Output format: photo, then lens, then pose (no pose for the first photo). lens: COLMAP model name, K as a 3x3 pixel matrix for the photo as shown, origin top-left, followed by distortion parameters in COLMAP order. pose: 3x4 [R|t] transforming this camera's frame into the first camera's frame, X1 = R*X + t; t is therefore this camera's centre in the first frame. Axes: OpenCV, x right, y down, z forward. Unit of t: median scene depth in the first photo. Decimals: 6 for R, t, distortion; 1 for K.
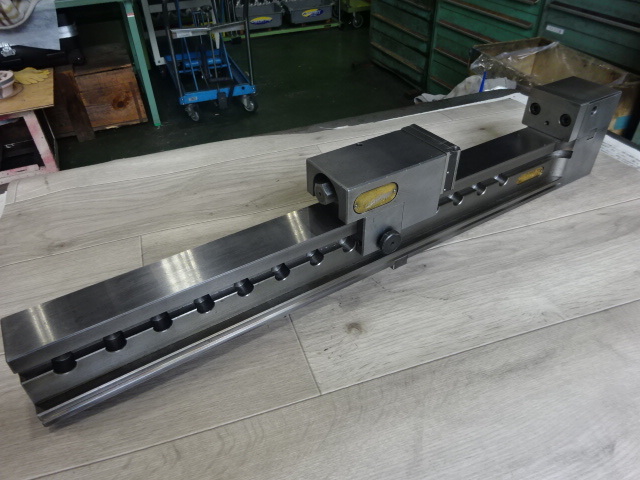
lens RADIAL K [[495.6, 0, 320.0], [0, 495.6, 240.0], [0, 0, 1]] dist [0.008242, 0.000713]
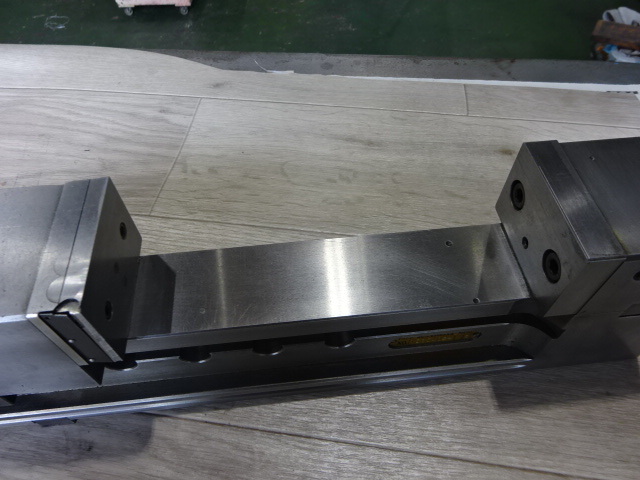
lens RADIAL K [[458.1, 0, 317.6], [0, 458.1, 237.1], [0, 0, 1]] dist [-0.008883, -0.007502]
pose [[0.885762, 0.371105, -0.278761, 0.096527], [-0.273300, 0.902453, 0.332996, -0.075667], [0.375145, -0.218769, 0.900781, 0.148454]]
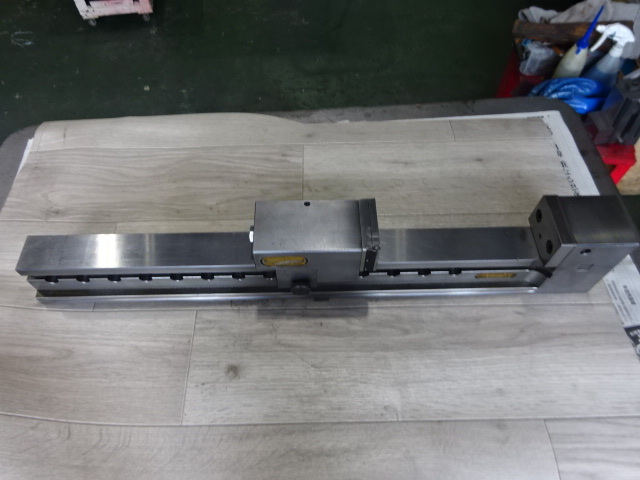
lens RADIAL K [[503.0, 0, 320.0], [0, 503.0, 240.0], [0, 0, 1]] dist [0.000243, -0.012817]
pose [[0.949914, 0.270232, -0.156965, 0.069585], [-0.203111, 0.915575, 0.347087, -0.109444], [0.237507, -0.297821, 0.924604, -0.004358]]
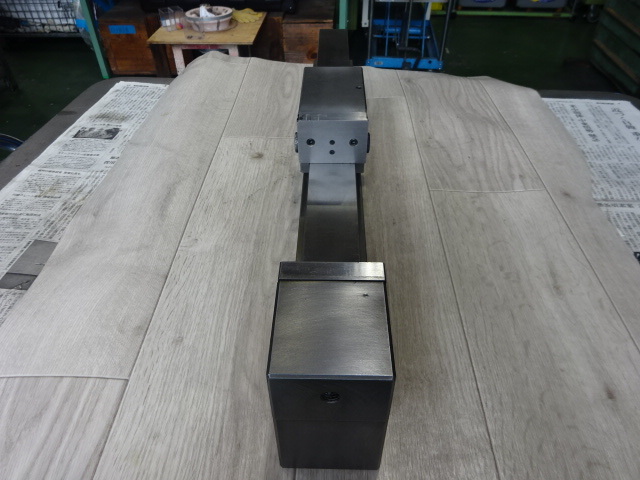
lens RADIAL K [[467.7, 0, 316.1], [0, 467.7, 241.2], [0, 0, 1]] dist [-0.007751, -0.004864]
pose [[-0.365077, 0.640814, -0.675334, 0.196934], [-0.534638, 0.449550, 0.715589, -0.141796], [0.762156, 0.622304, 0.178483, 0.184805]]
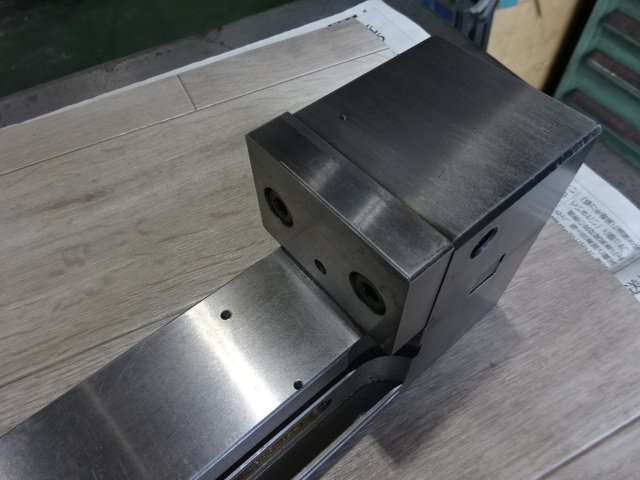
lens RADIAL K [[467.7, 0, 316.1], [0, 467.7, 241.2], [0, 0, 1]] dist [-0.007751, -0.004864]
pose [[0.992906, -0.101941, 0.061205, 0.103553], [0.078263, 0.947826, 0.309032, -0.078064], [-0.089515, -0.302050, 0.949080, 0.184131]]
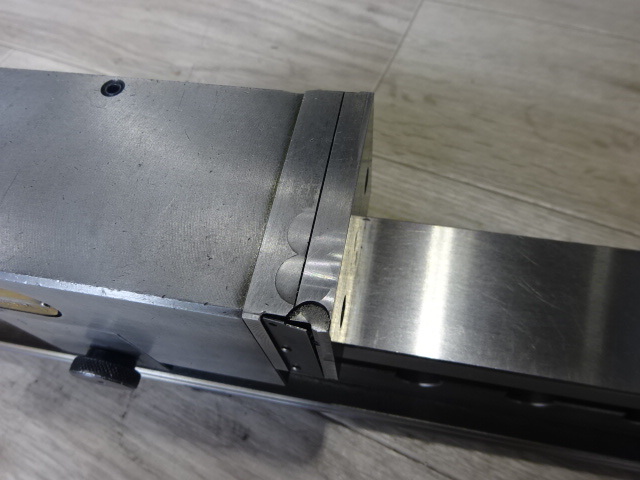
lens RADIAL K [[458.1, 0, 317.6], [0, 458.1, 237.1], [0, 0, 1]] dist [-0.008883, -0.007502]
pose [[0.705403, 0.595146, -0.384976, 0.061802], [-0.358575, 0.768138, 0.530460, -0.060532], [0.611416, -0.236145, 0.755252, 0.164988]]
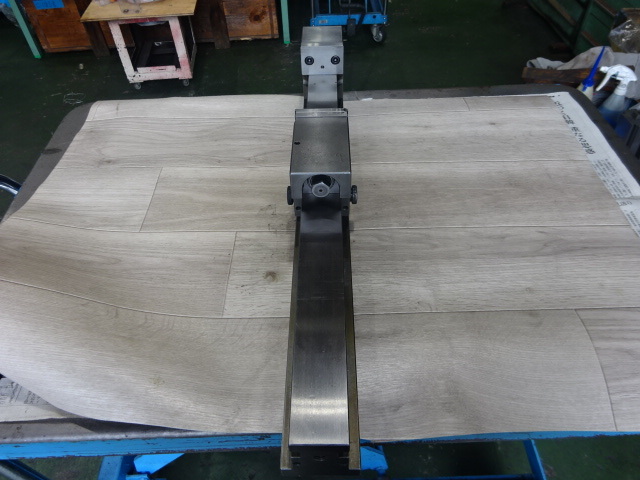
lens RADIAL K [[503.0, 0, 320.0], [0, 503.0, 240.0], [0, 0, 1]] dist [0.000243, -0.012817]
pose [[0.946277, 0.233272, -0.223929, 0.083933], [-0.198617, 0.965785, 0.166767, -0.028765], [0.255169, -0.113332, 0.960231, -0.042514]]
